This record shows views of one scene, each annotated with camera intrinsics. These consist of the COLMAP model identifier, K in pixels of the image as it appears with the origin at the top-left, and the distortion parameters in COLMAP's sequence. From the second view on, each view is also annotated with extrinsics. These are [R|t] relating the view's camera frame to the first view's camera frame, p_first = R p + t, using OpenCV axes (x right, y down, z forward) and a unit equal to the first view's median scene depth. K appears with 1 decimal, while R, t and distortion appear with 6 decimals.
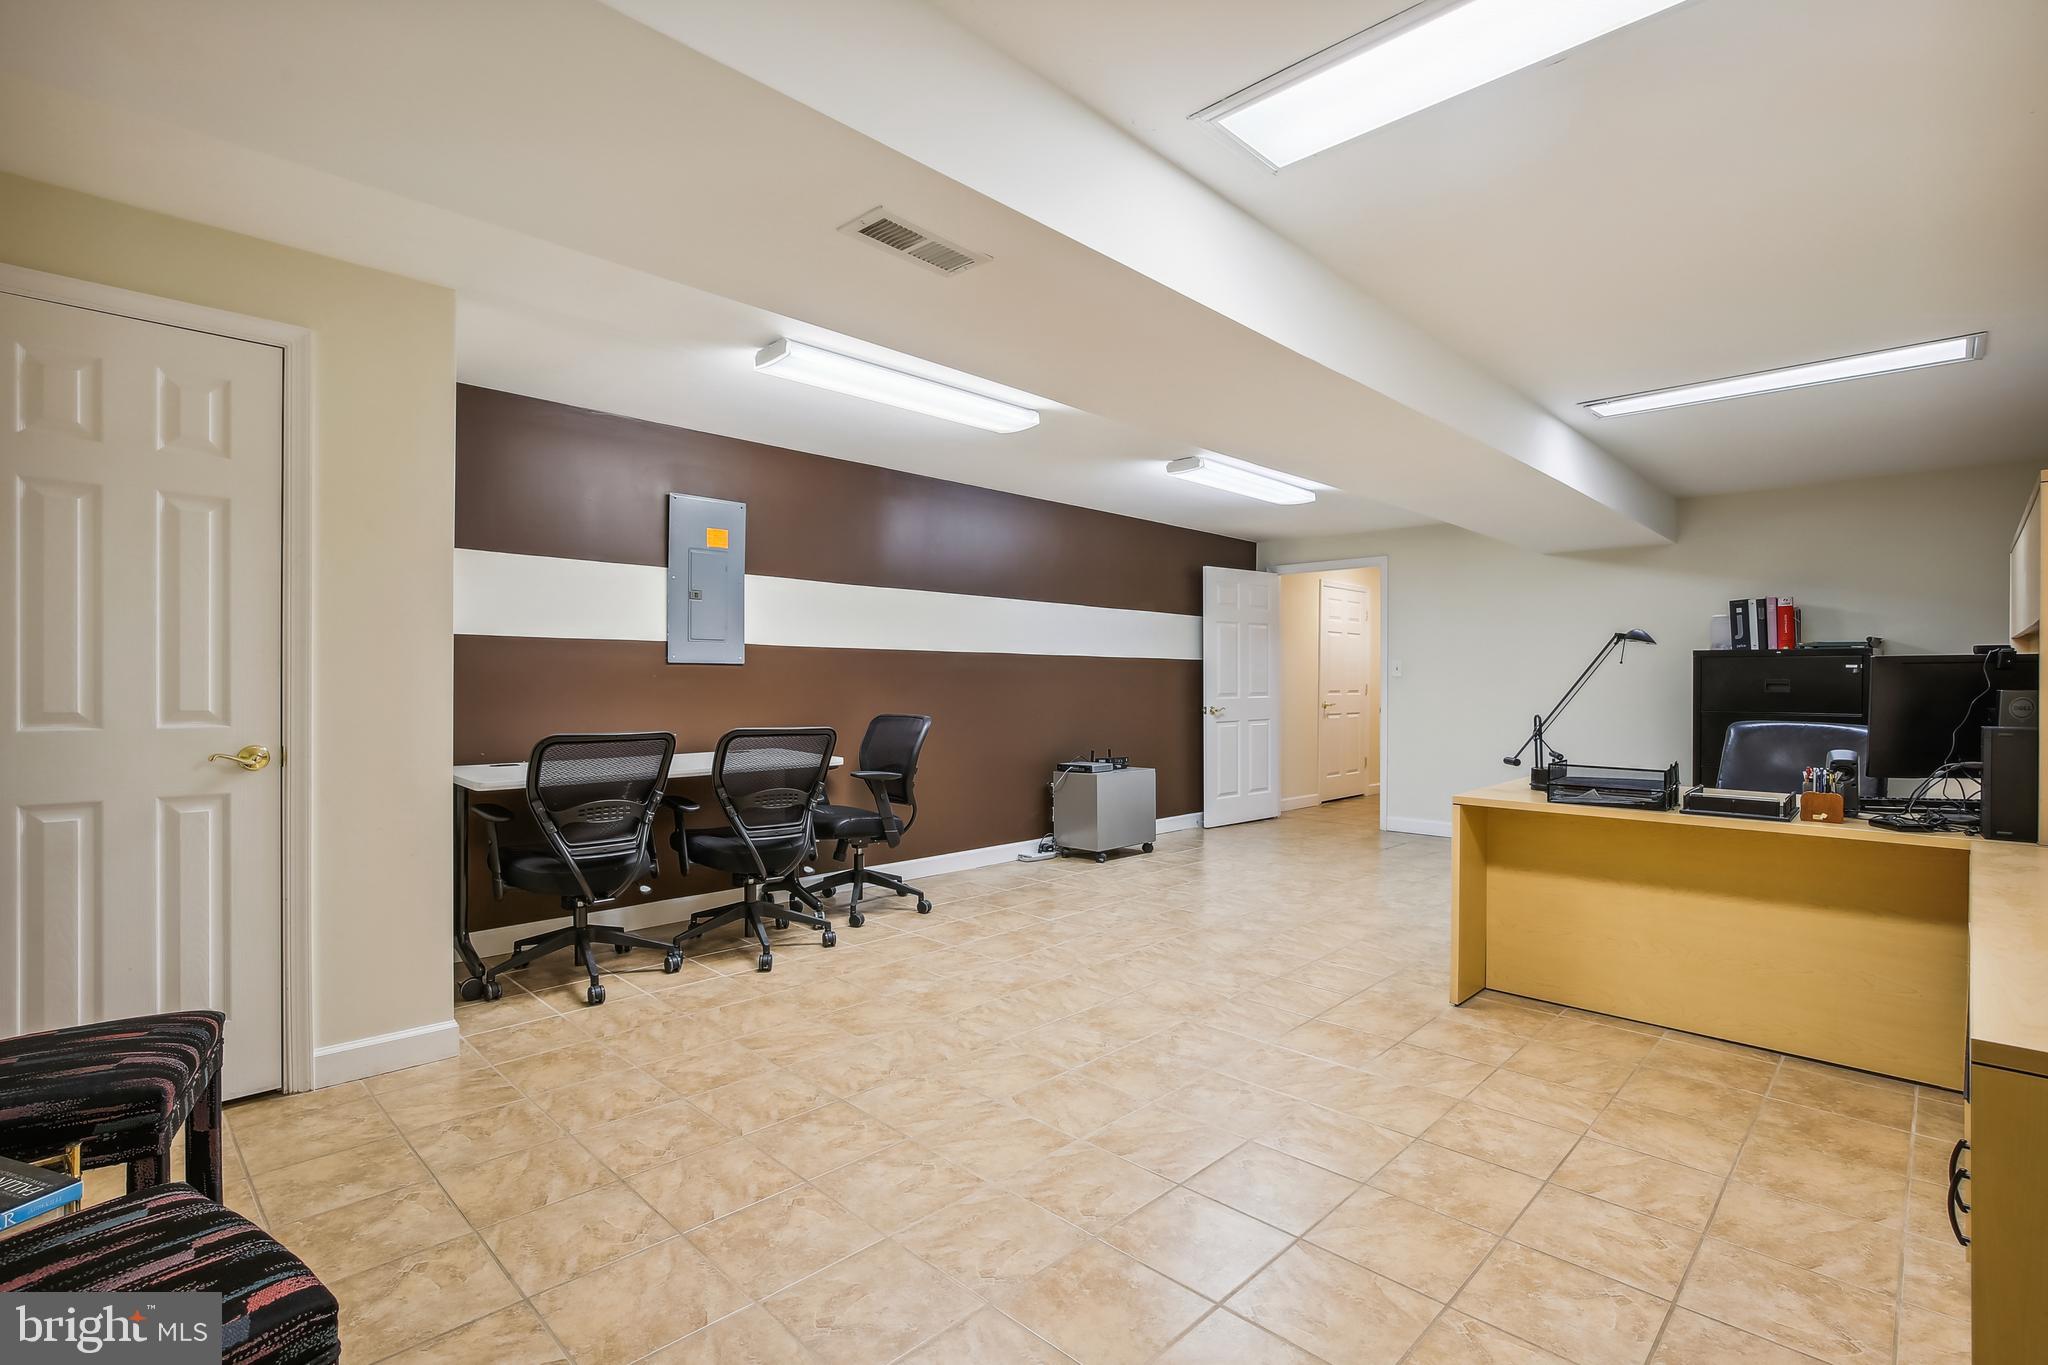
lens RADIAL K [[948.3, 0, 1020.5], [0, 948.3, 700.3], [0, 0, 1]] dist [0.000500, -0.001206]
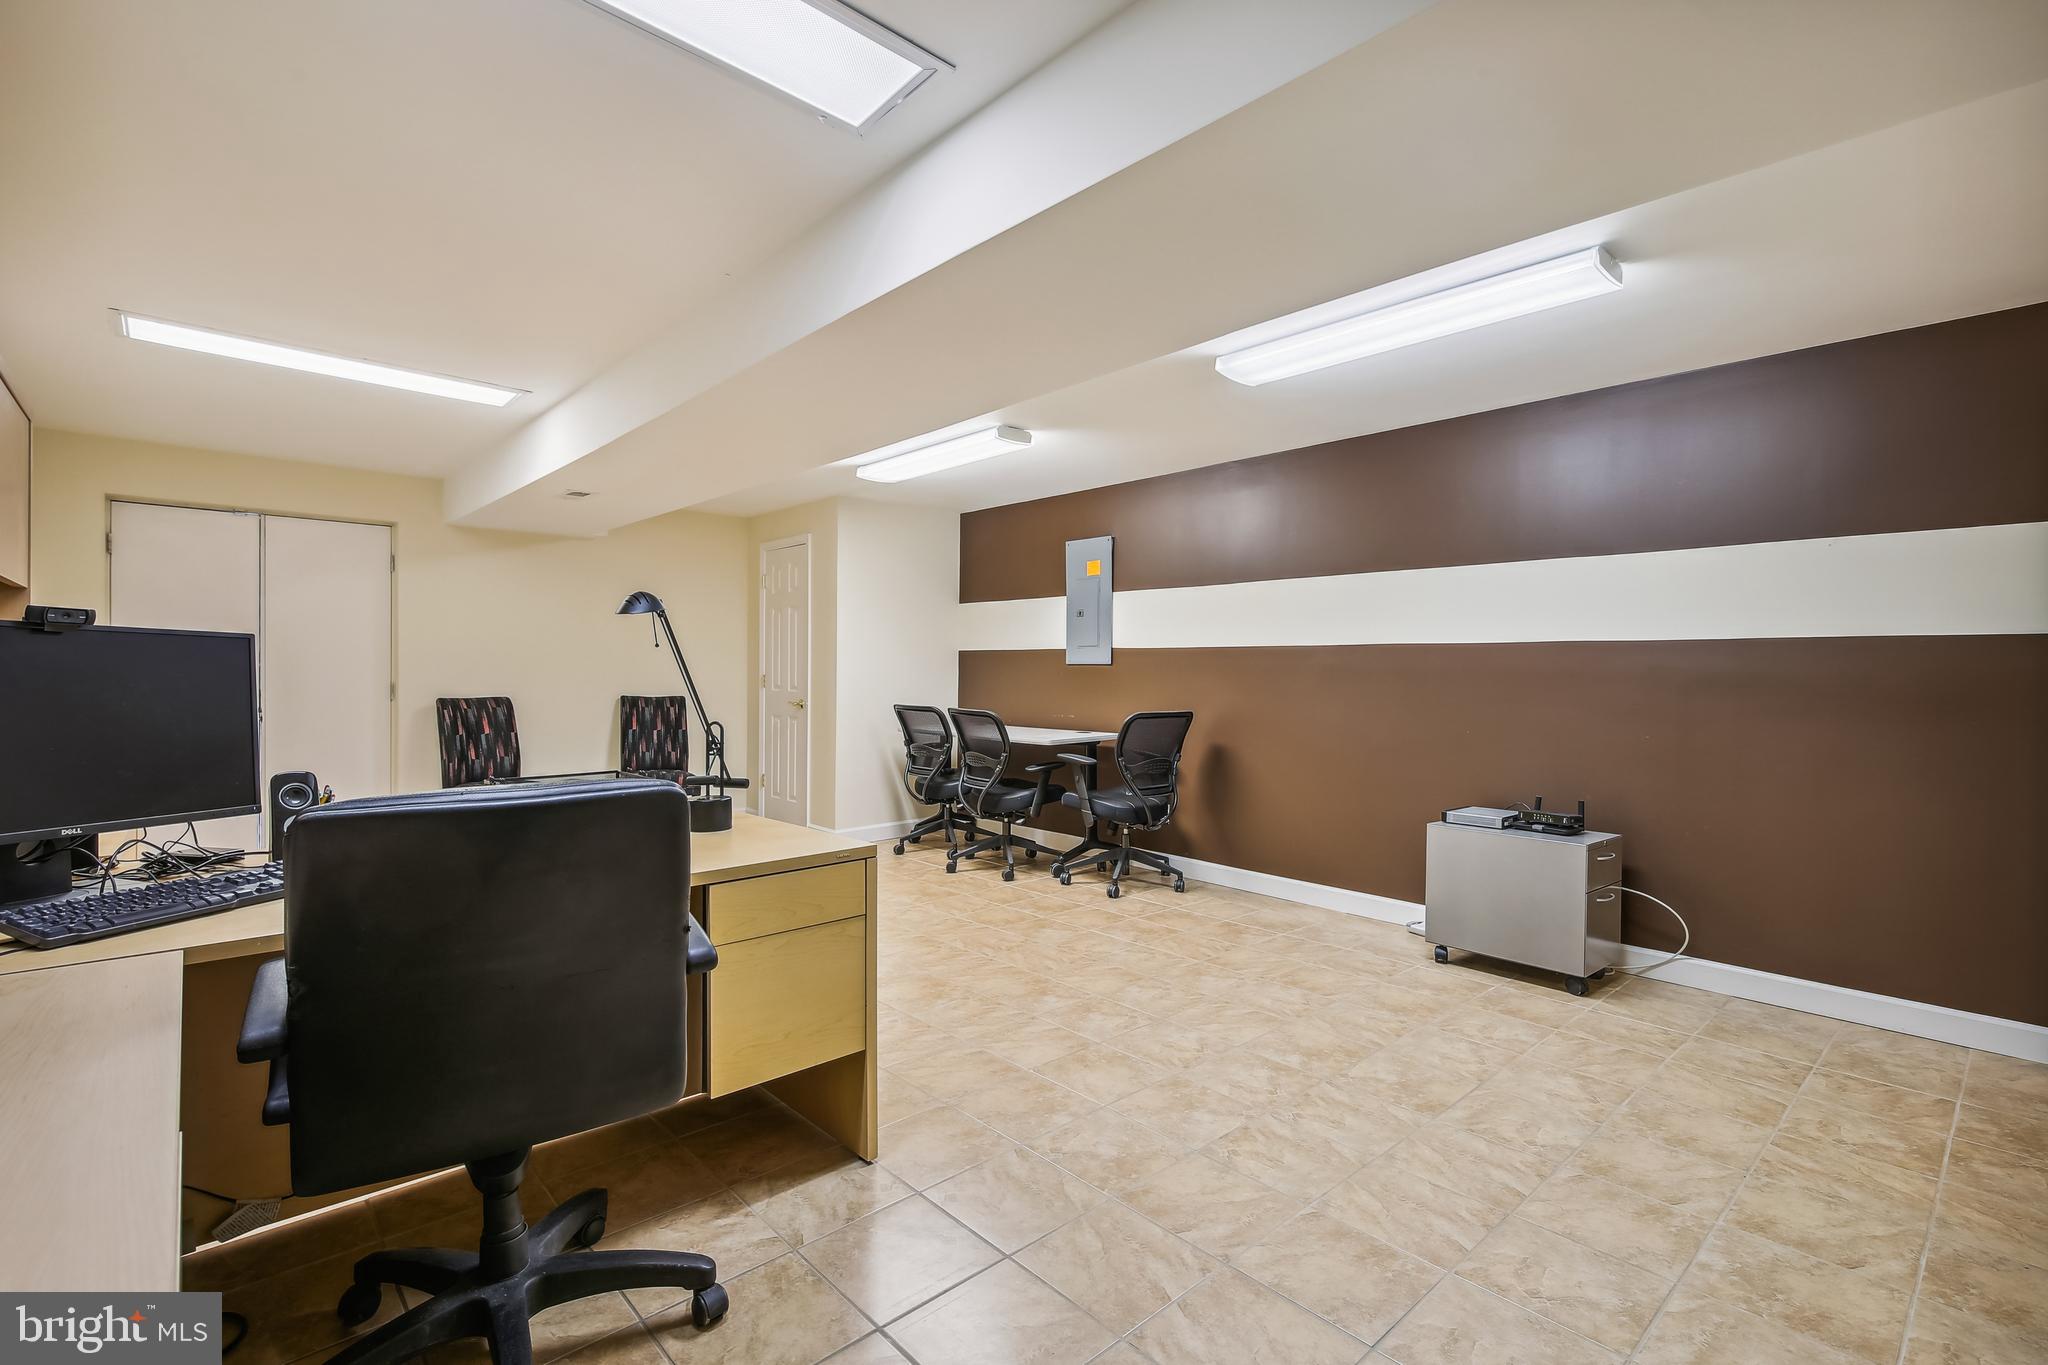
lens RADIAL K [[948.3, 0, 1011.7], [0, 948.3, 671.0], [0, 0, 1]] dist [0.000500, -0.001206]
pose [[-0.051990, -0.004345, -0.998638, 1.077091], [-0.032930, 0.999454, -0.002634, -0.025229], [0.998105, 0.032748, -0.052104, 1.052720]]
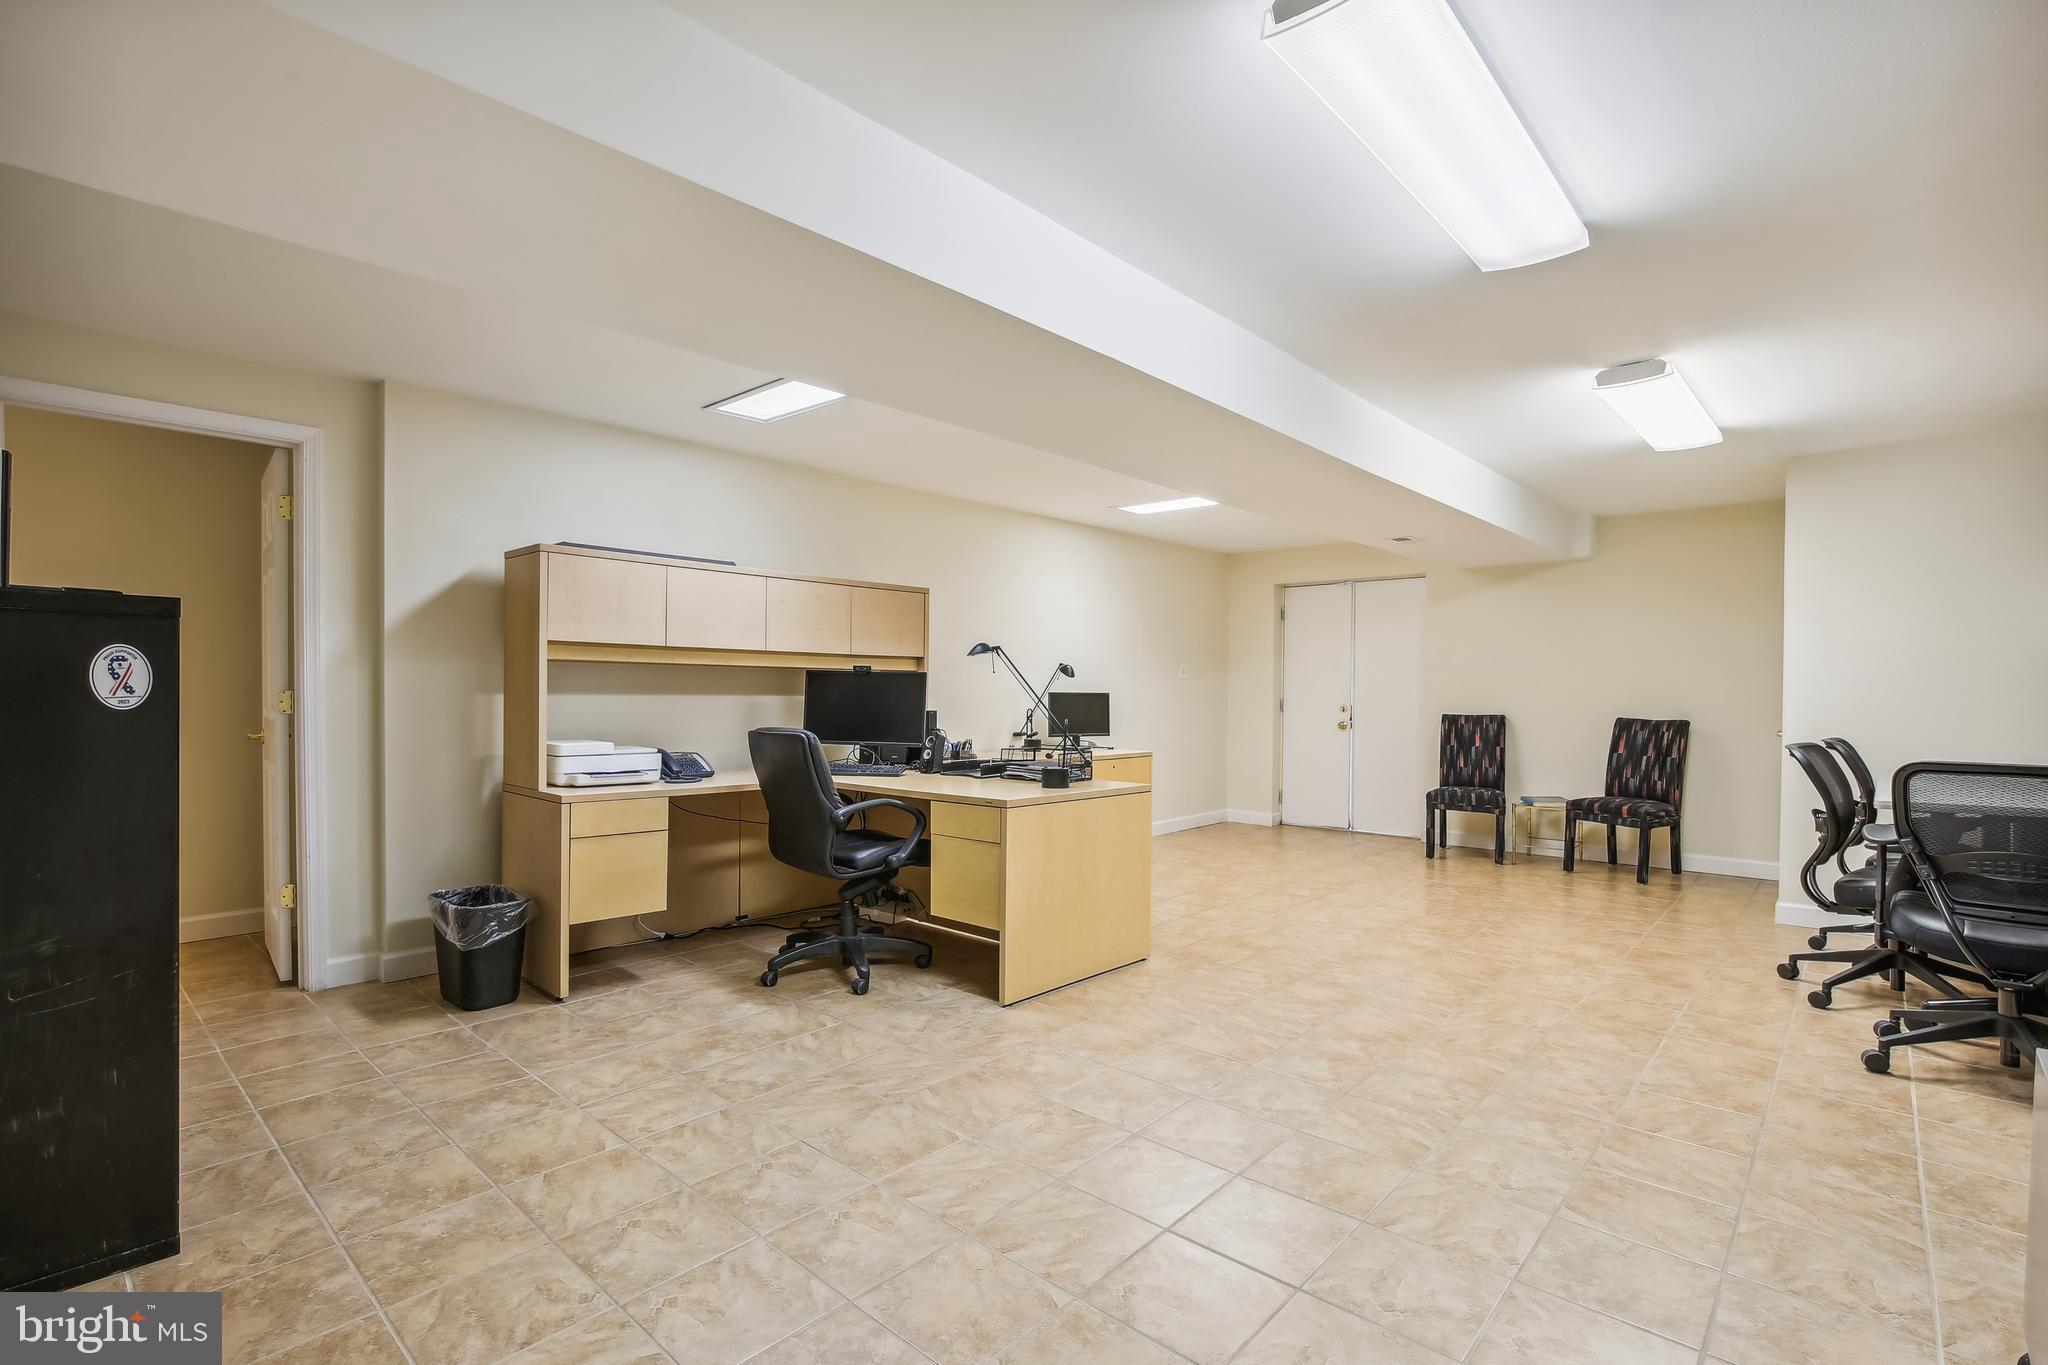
lens RADIAL K [[948.3, 0, 1010.1], [0, 948.3, 683.1], [0, 0, 1]] dist [0.000500, -0.001206]
pose [[-0.999409, -0.007189, -0.033610, 0.551925], [-0.007891, 0.999752, 0.020811, -0.045116], [0.033452, 0.021064, -0.999218, 1.793732]]
